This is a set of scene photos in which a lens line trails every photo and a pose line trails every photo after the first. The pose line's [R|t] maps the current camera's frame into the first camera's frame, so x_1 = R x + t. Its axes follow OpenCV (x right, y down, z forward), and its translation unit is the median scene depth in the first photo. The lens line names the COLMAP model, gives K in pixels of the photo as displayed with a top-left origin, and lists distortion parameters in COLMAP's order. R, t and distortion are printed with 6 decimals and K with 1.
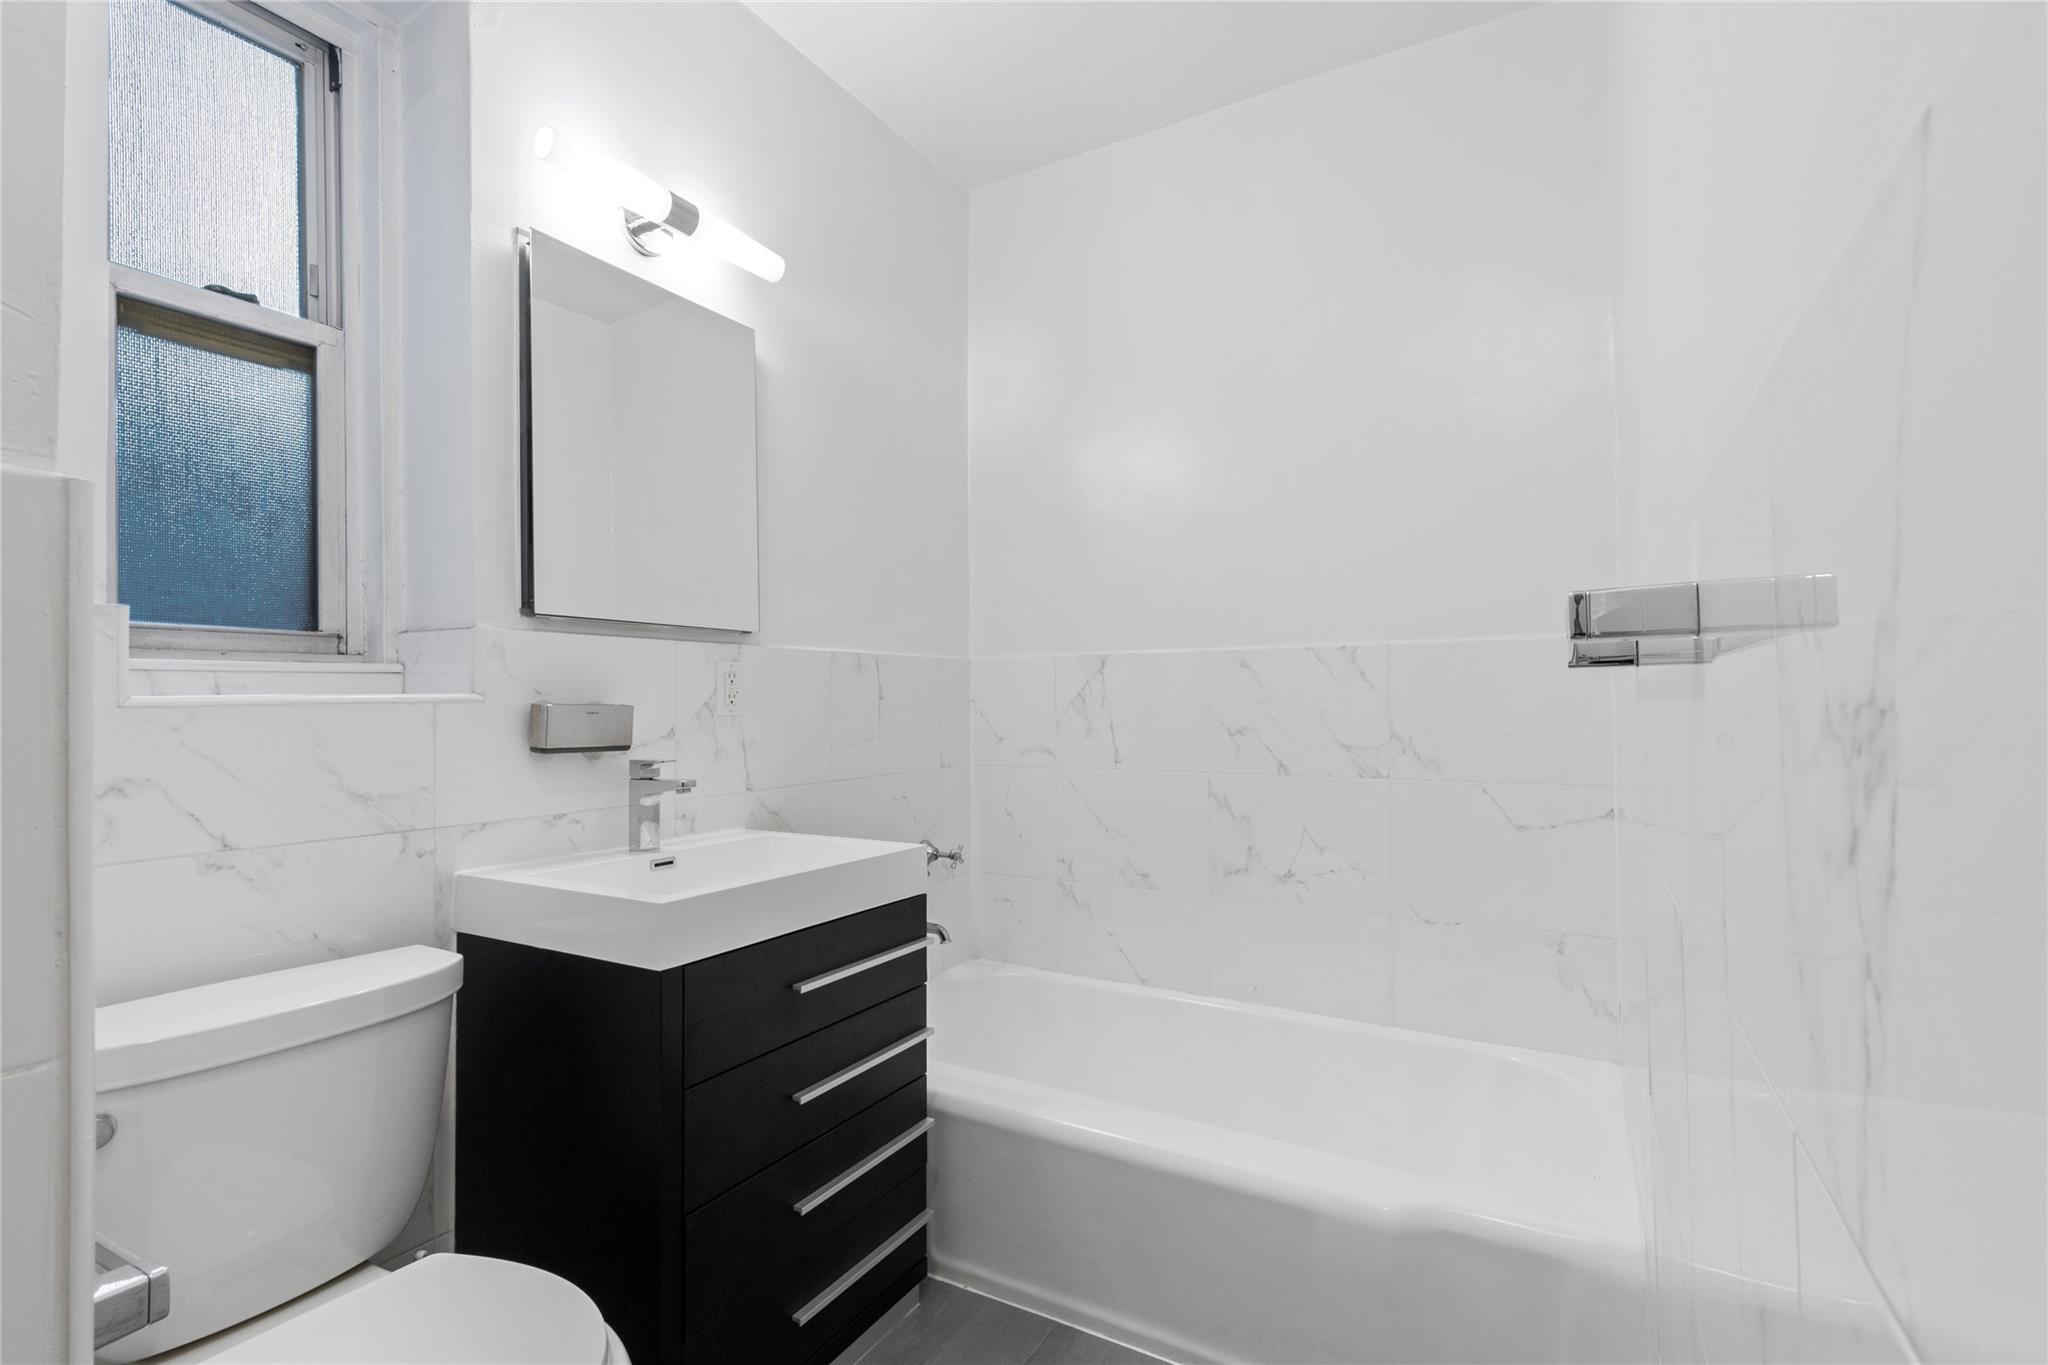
lens RADIAL K [[934.9, 0, 1026.5], [0, 934.9, 712.8], [0, 0, 1]] dist [0.001105, 0.000229]
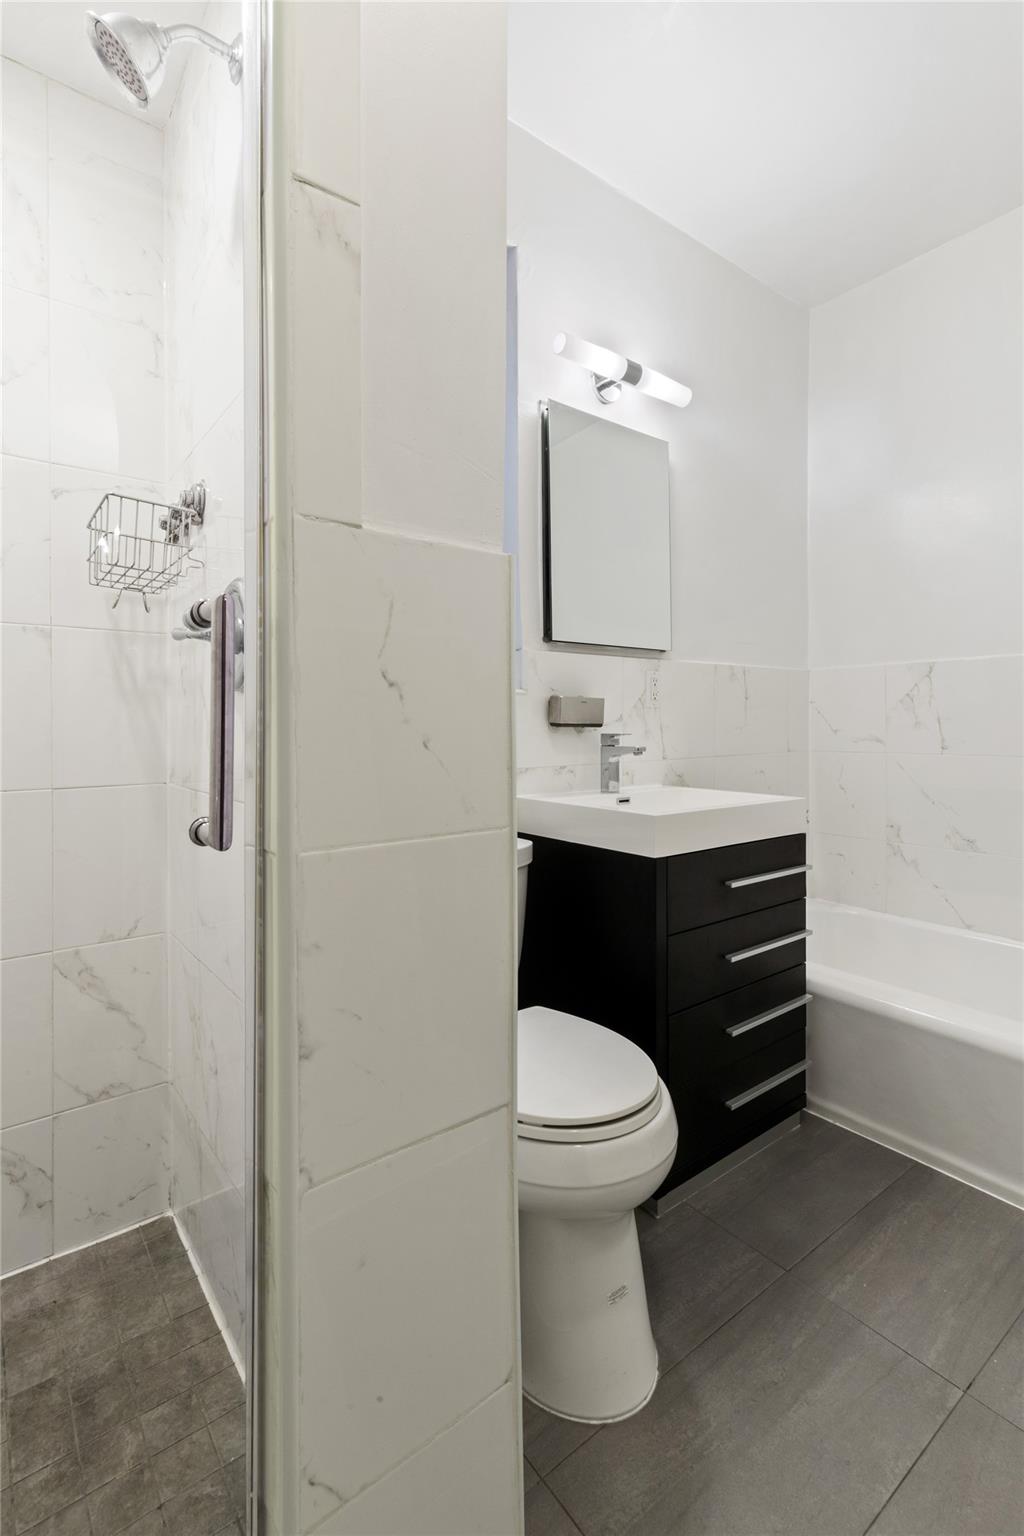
lens RADIAL K [[701.1, 0, 508.3], [0, 701.1, 734.6], [0, 0, 1]] dist [0.001105, 0.000229]
pose [[0.919157, 0.007841, -0.393813, -0.105874], [-0.002388, 0.999894, 0.014335, 0.034871], [0.393884, -0.012236, 0.919079, -0.123450]]
